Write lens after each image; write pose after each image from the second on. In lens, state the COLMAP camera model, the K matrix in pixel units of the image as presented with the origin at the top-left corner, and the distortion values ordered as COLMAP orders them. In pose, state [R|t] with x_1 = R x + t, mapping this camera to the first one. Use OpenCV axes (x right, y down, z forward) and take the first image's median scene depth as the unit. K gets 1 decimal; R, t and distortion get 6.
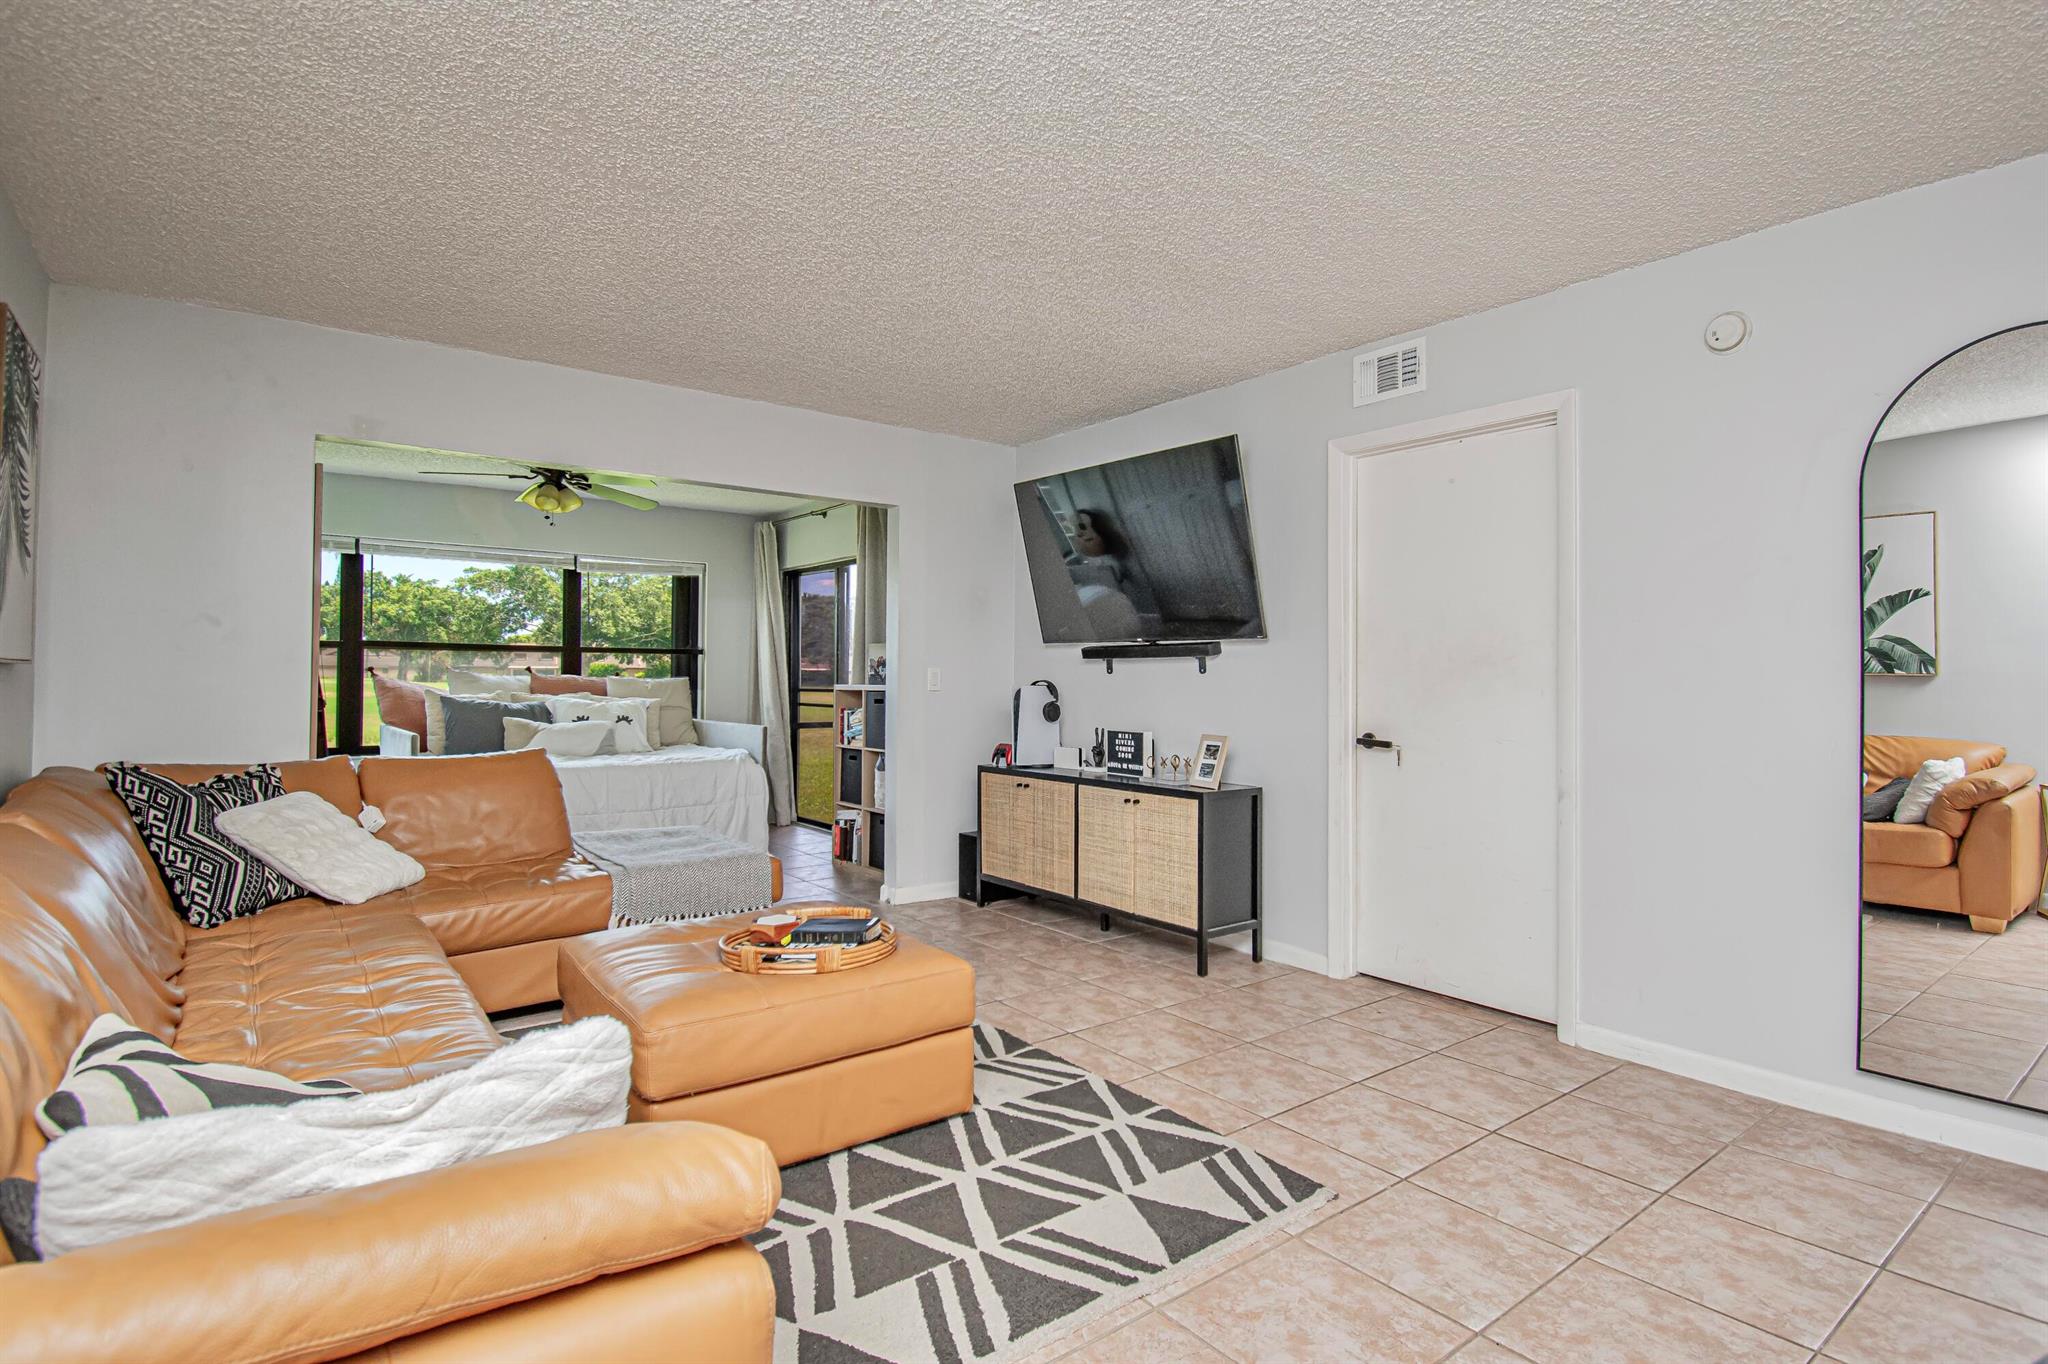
lens RADIAL K [[1027.3, 0, 1046.2], [0, 1027.3, 685.8], [0, 0, 1]] dist [-0.007388, -0.004783]
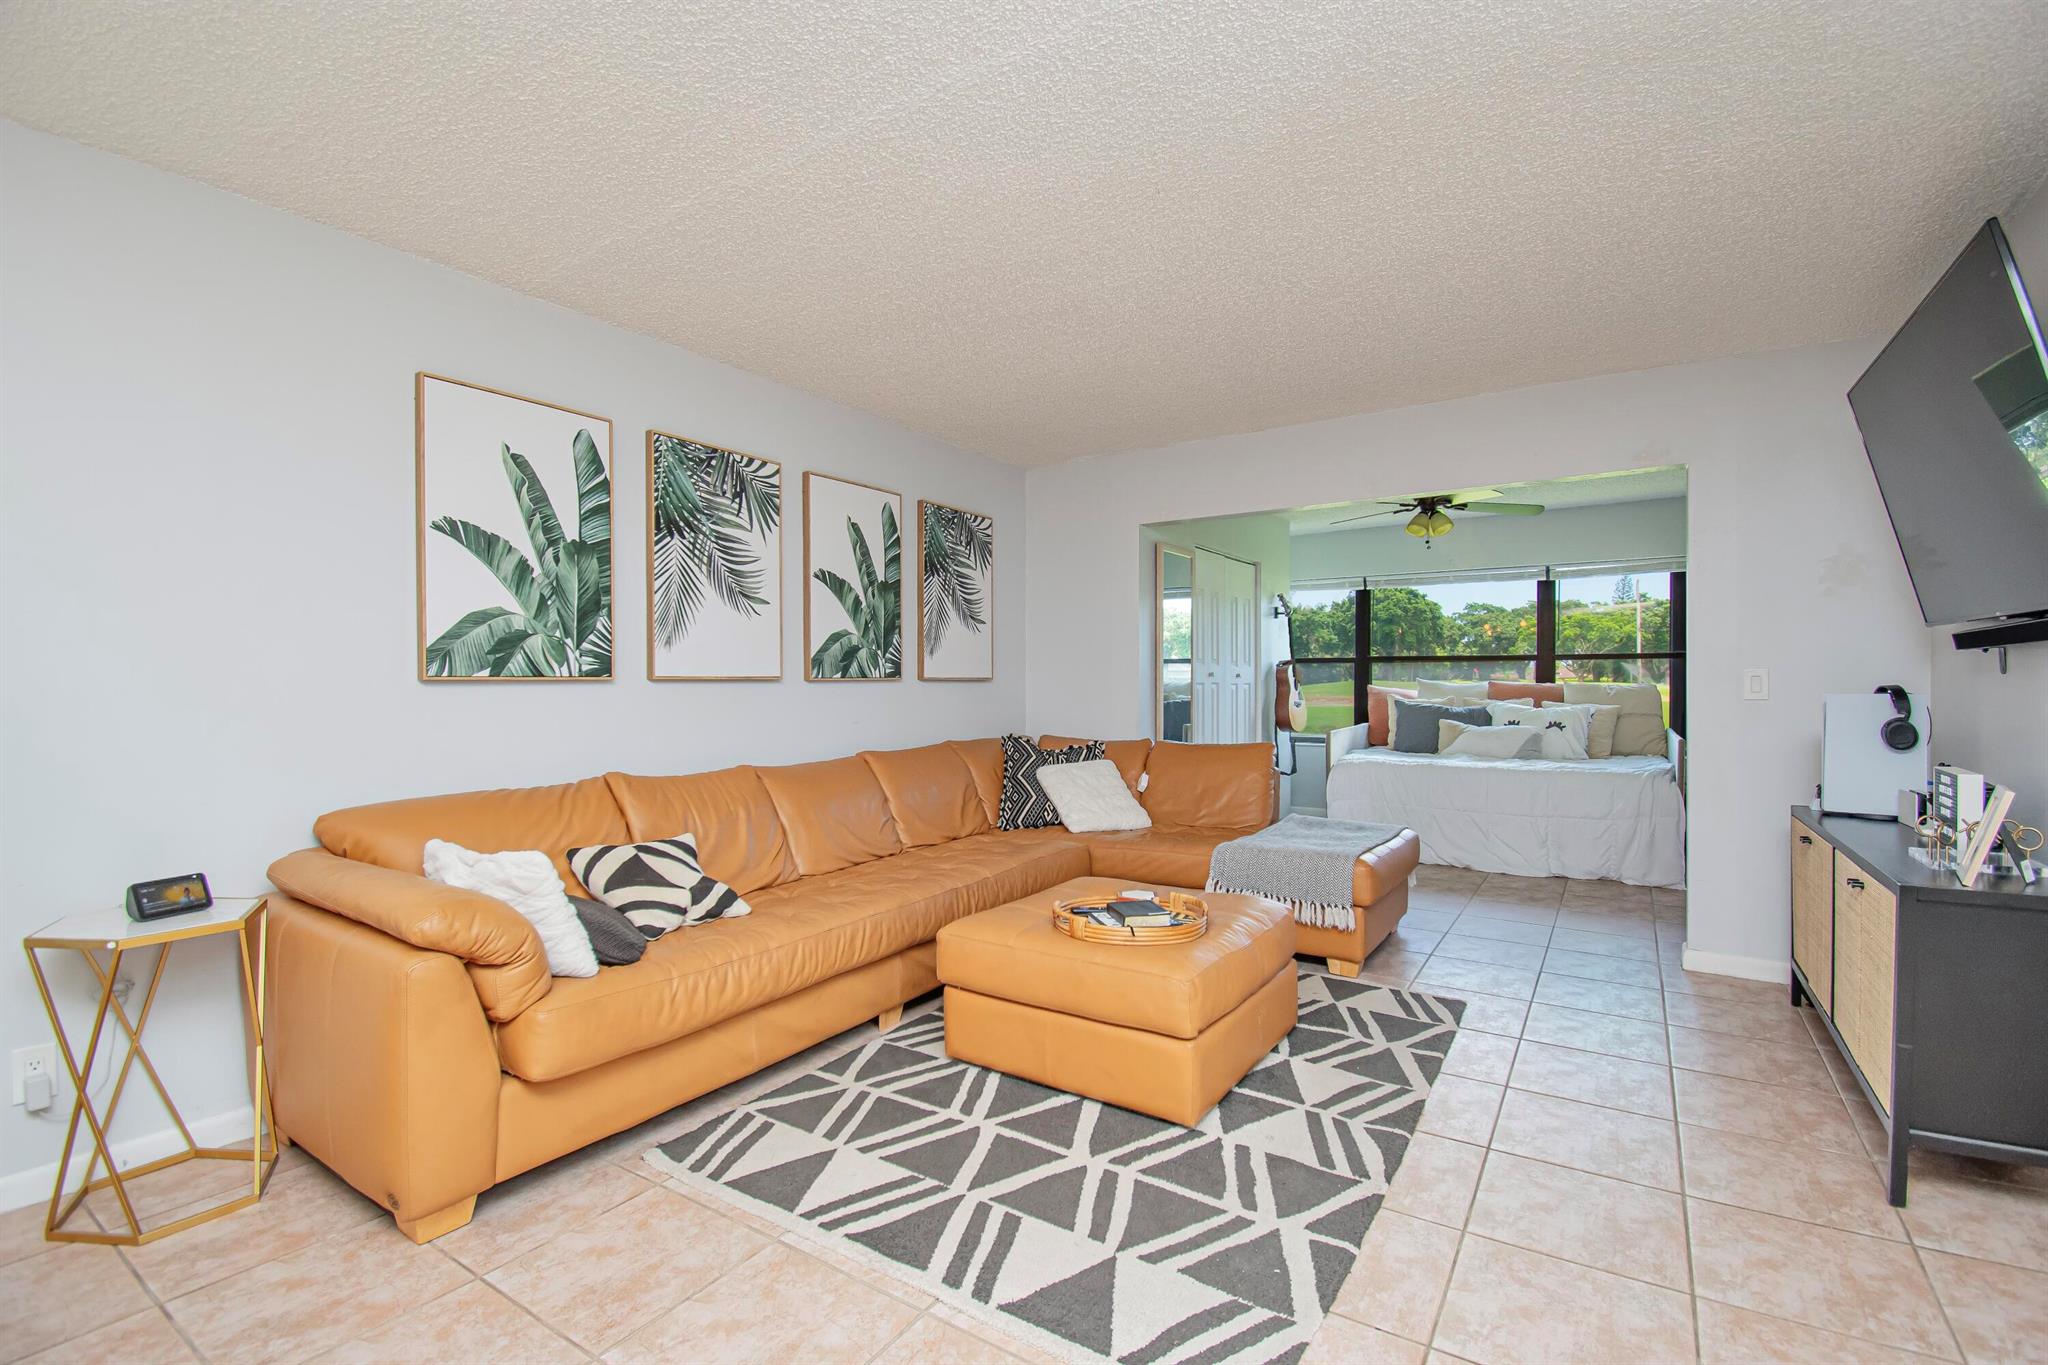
lens RADIAL K [[914.0, 0, 1017.6], [0, 914.0, 677.2], [0, 0, 1]] dist [-0.008786, -0.008667]
pose [[0.305819, -0.013248, -0.951997, 0.661227], [-0.002101, 0.999891, -0.014590, -0.001123], [0.952087, 0.006462, 0.305758, 0.538726]]
